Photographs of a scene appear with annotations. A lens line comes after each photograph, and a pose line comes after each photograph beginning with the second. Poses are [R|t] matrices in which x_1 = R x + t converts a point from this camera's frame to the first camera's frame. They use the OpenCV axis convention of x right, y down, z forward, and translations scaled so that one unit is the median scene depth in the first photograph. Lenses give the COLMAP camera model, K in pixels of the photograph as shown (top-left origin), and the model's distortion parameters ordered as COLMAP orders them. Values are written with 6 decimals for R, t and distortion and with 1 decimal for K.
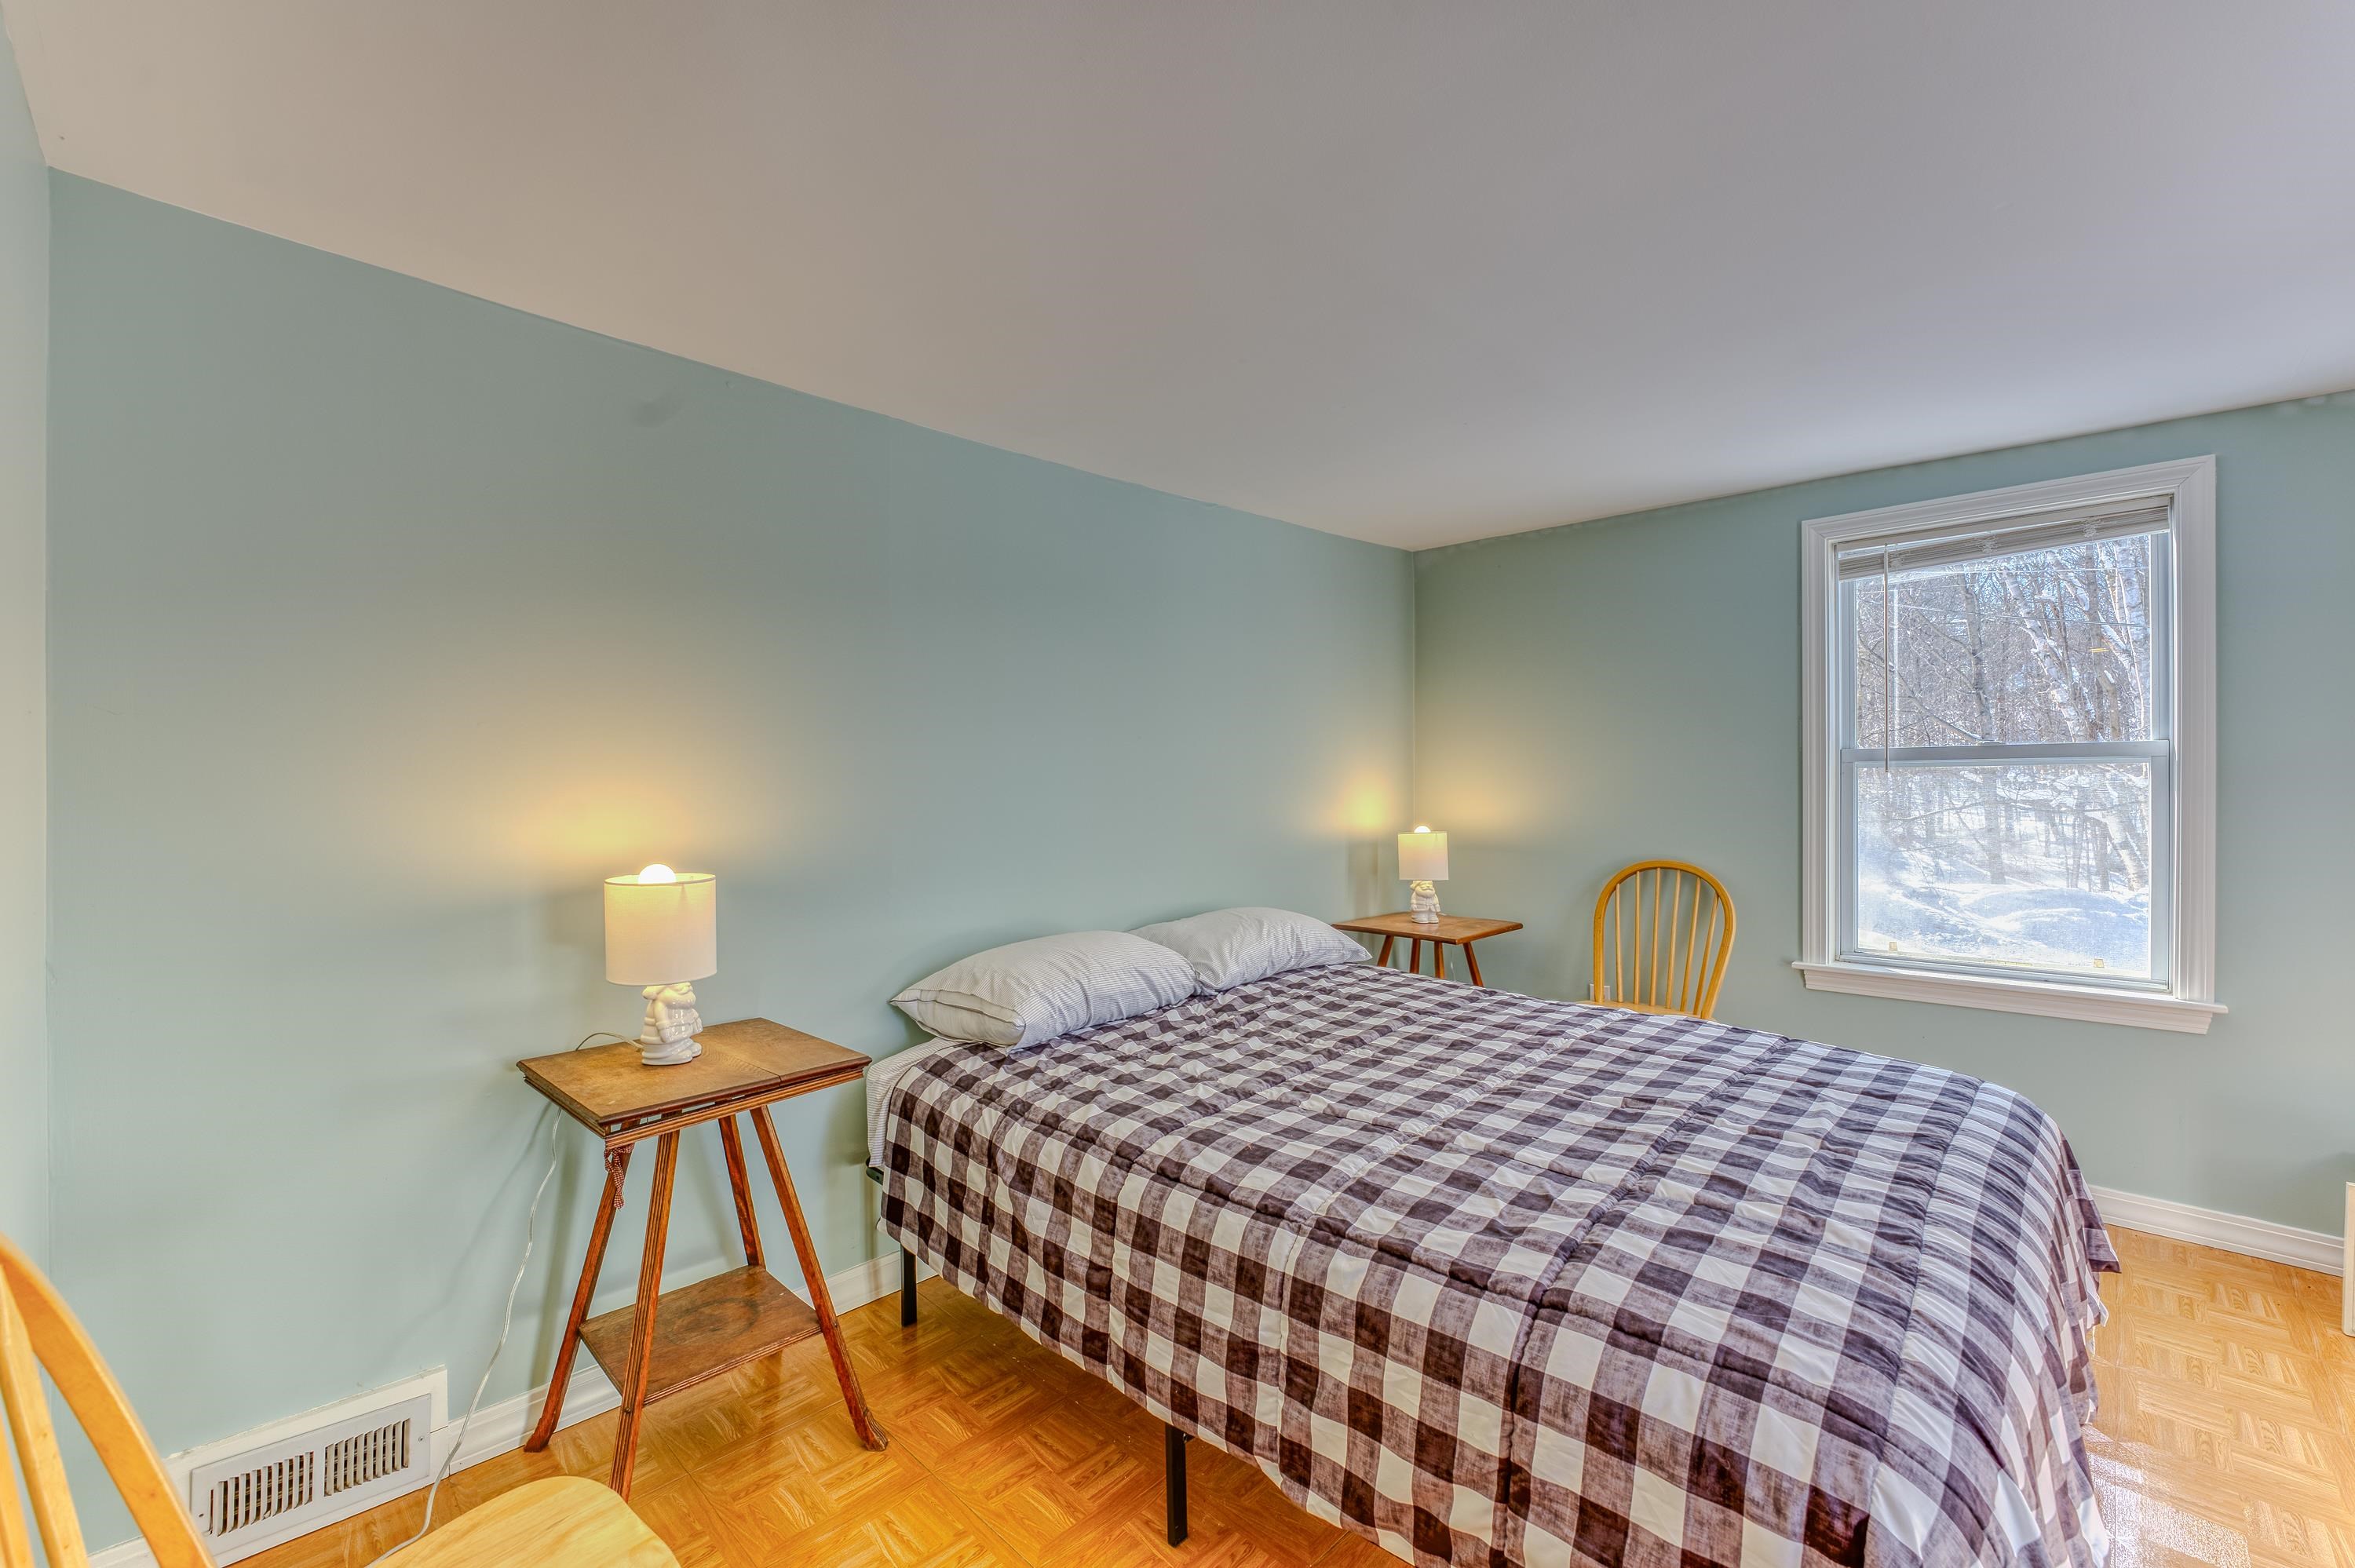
lens RADIAL K [[982.7, 0, 1177.5], [0, 982.7, 784.0], [0, 0, 1]] dist [-0.018760, -0.000146]
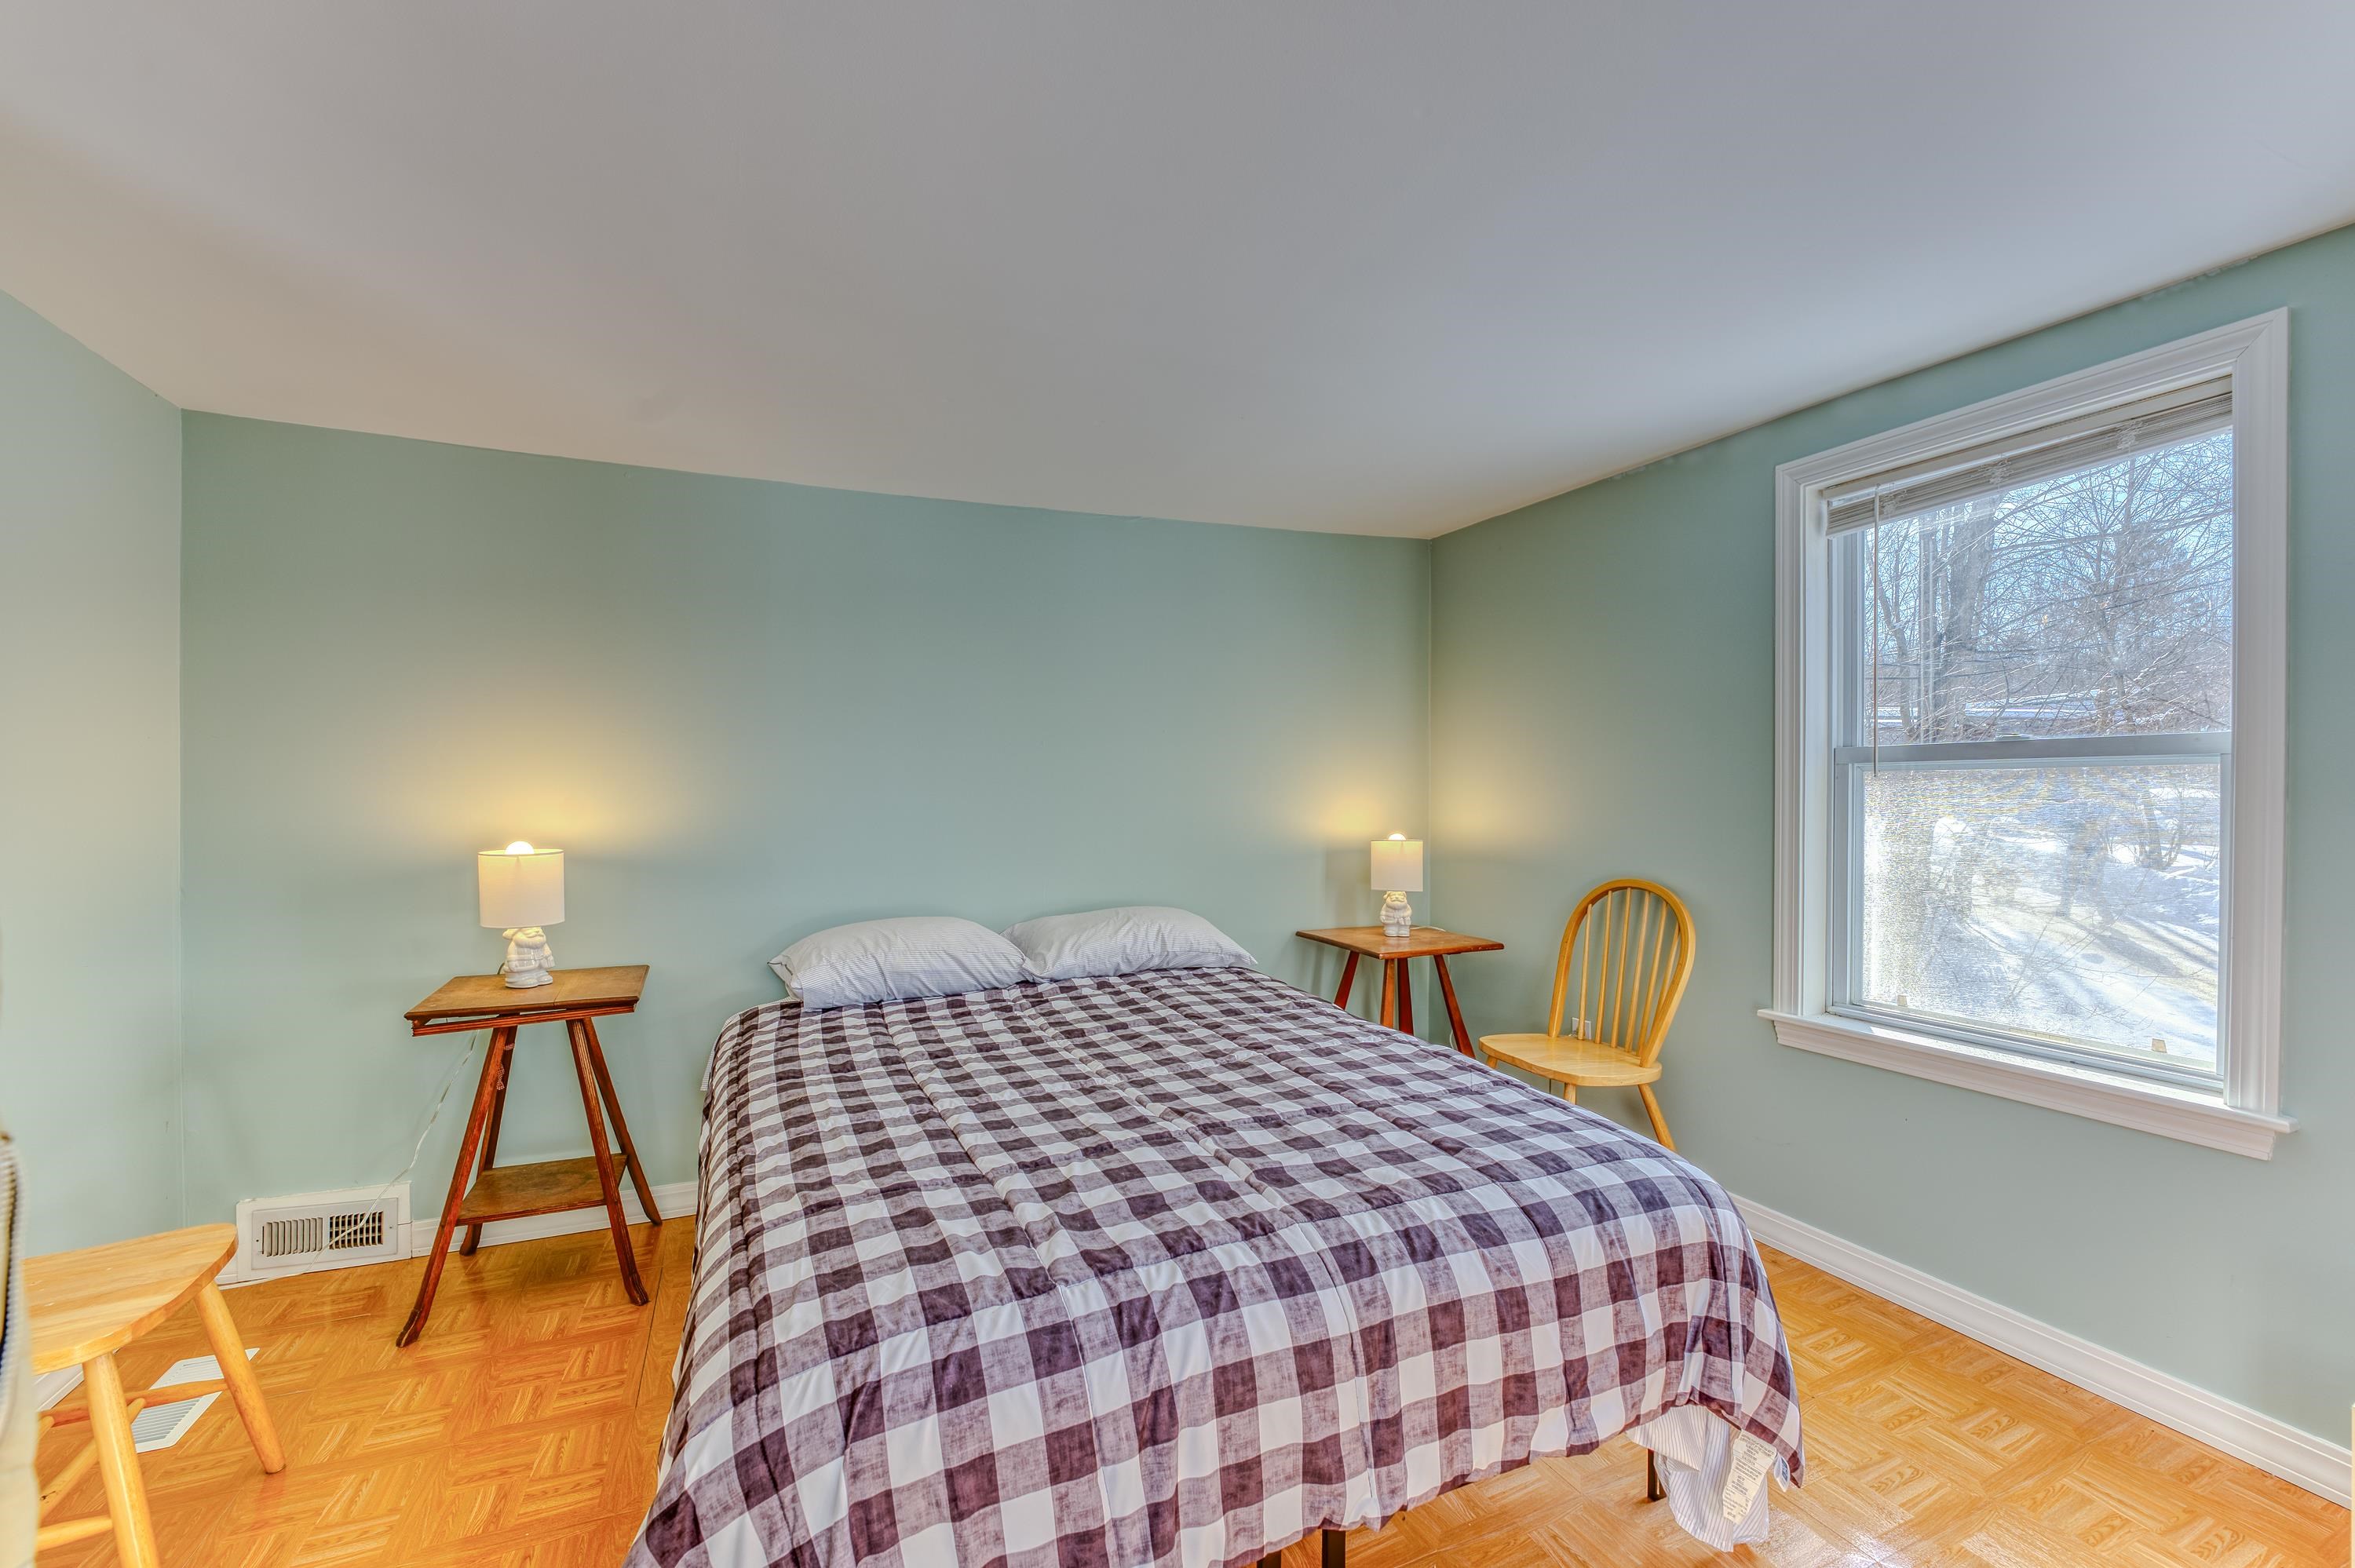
lens RADIAL K [[989.8, 0, 1196.2], [0, 989.8, 794.0], [0, 0, 1]] dist [-0.017449, -0.000333]
pose [[0.921617, 0.008766, -0.388001, 0.599705], [-0.006898, 0.999957, 0.006205, 0.000394], [0.388039, -0.003042, 0.921638, 0.069152]]
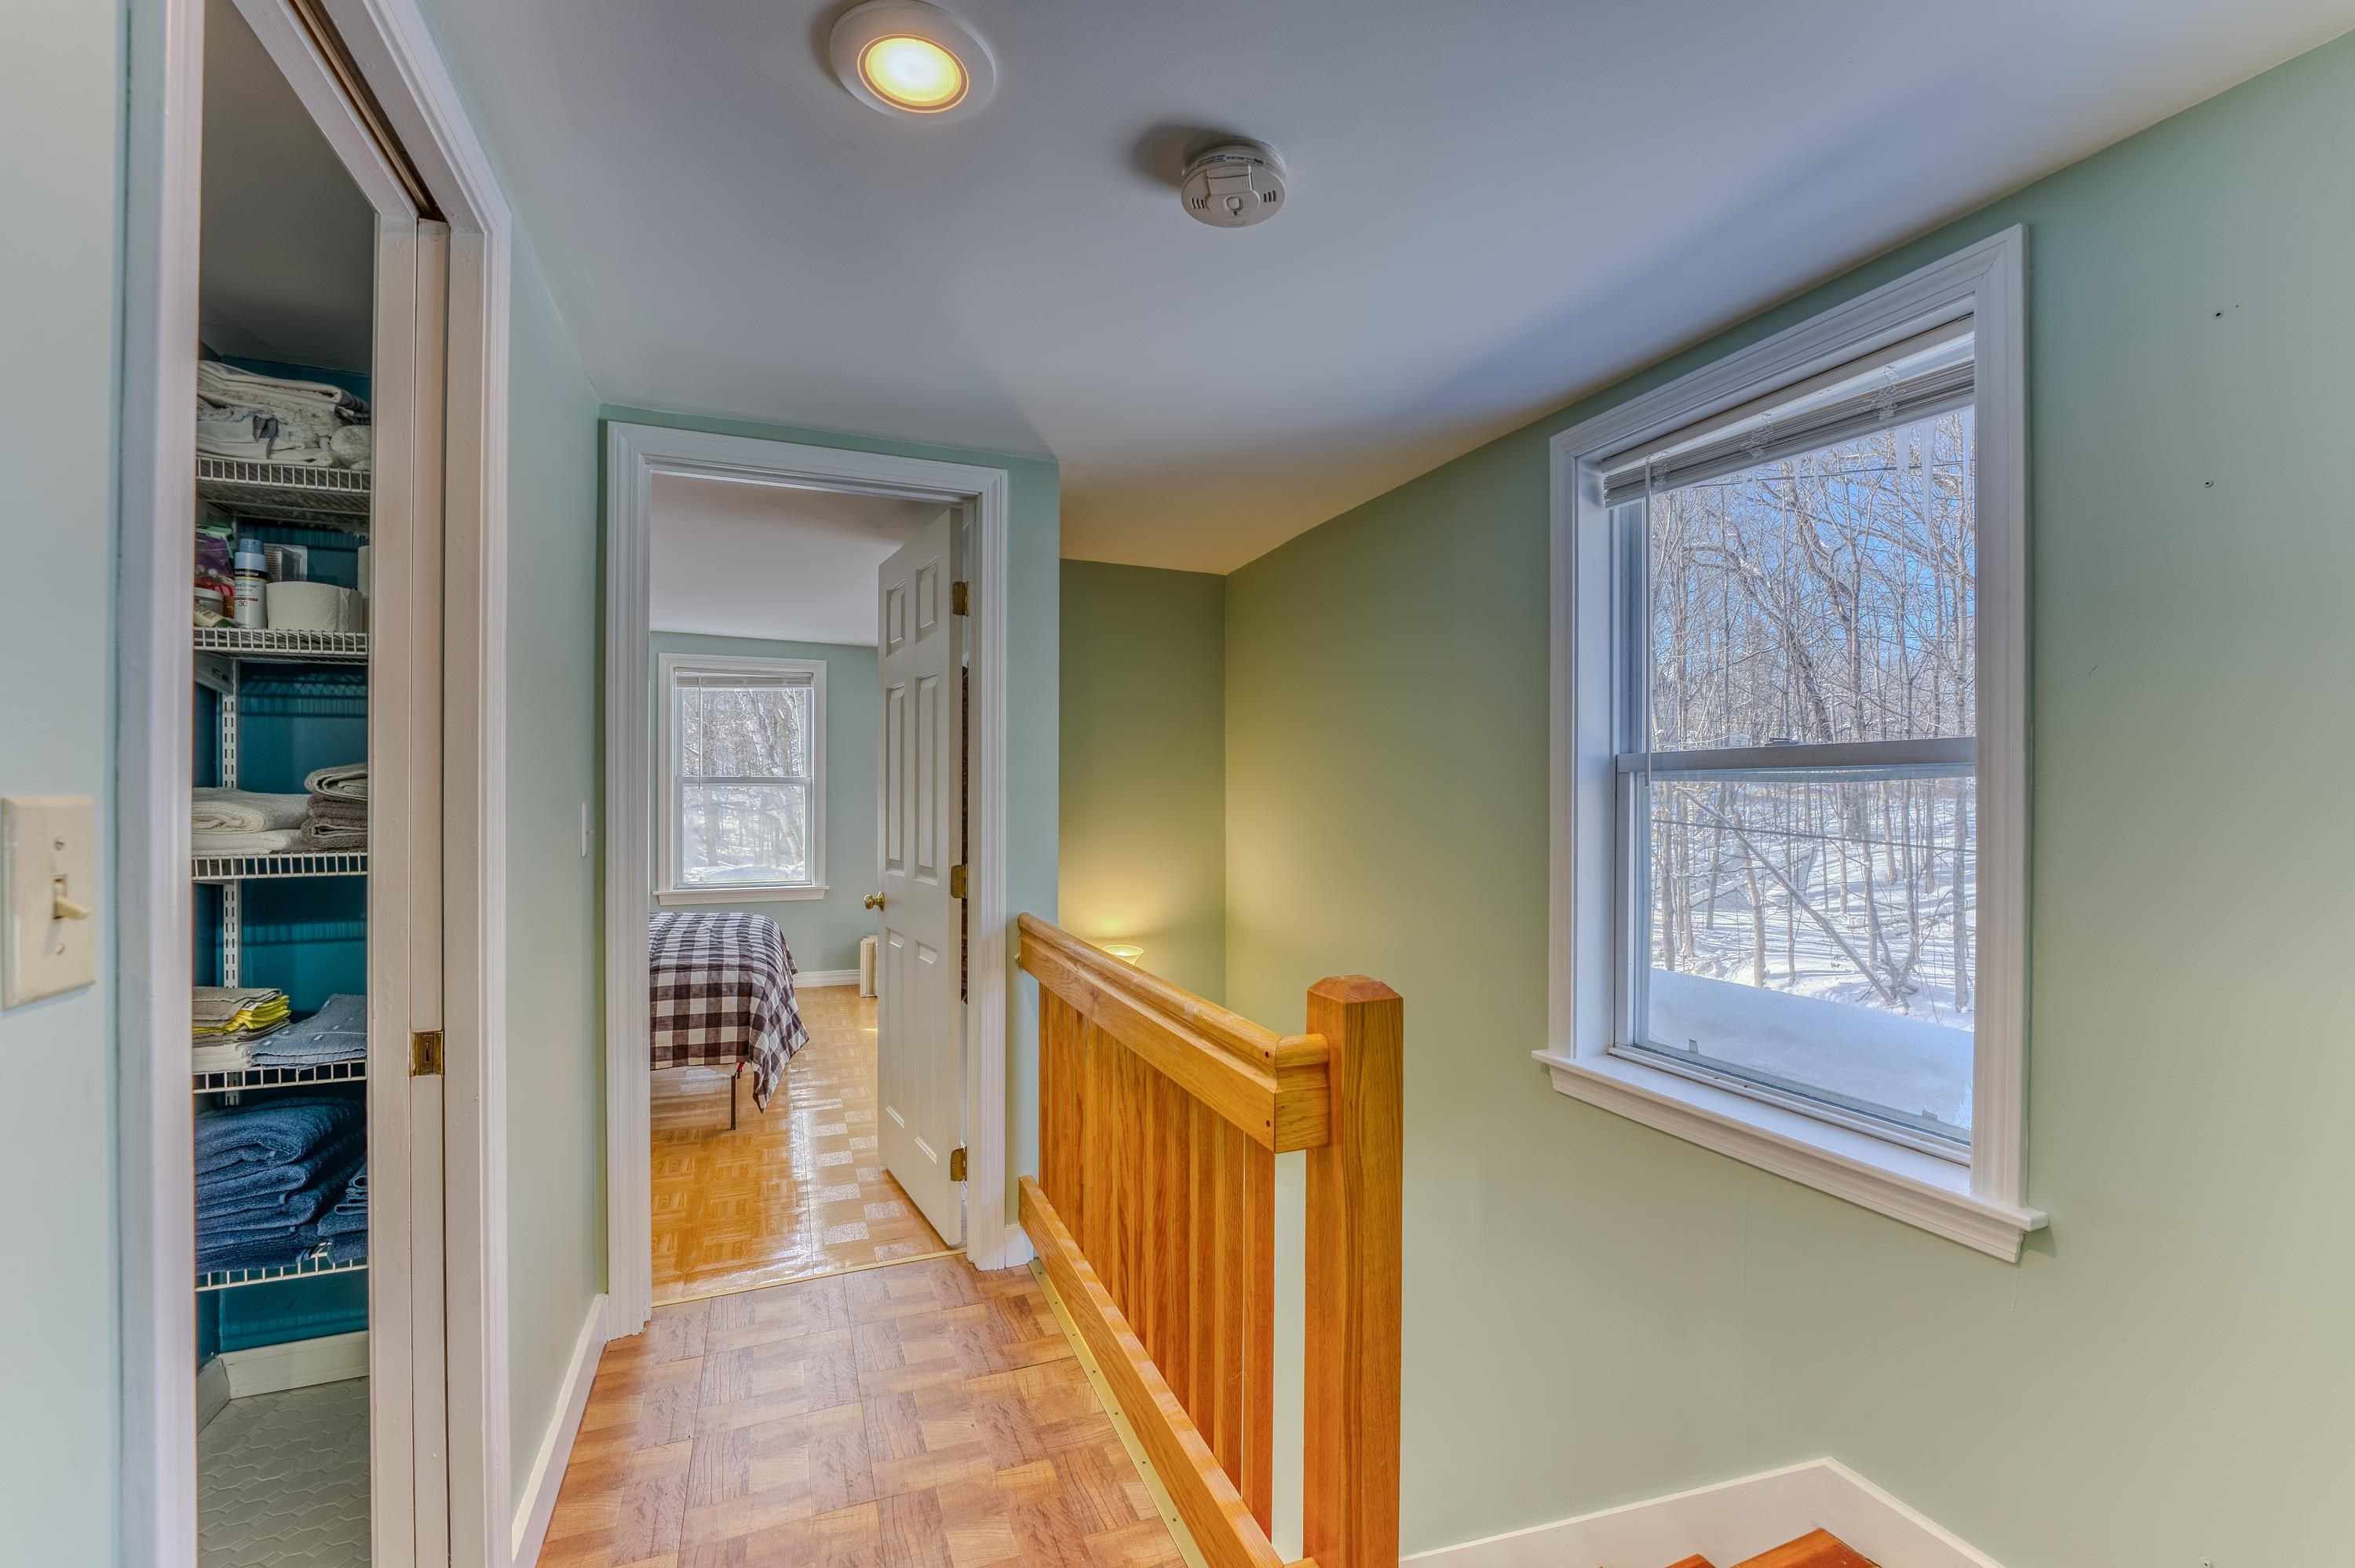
lens RADIAL K [[992.5, 0, 1177.5], [0, 992.5, 784.0], [0, 0, 1]] dist [-0.001239, -0.000071]
pose [[0.408590, 0.004892, 0.912705, -0.810111], [-0.000052, 0.999986, -0.005336, -0.014283], [-0.912718, 0.002133, 0.408585, -0.800861]]
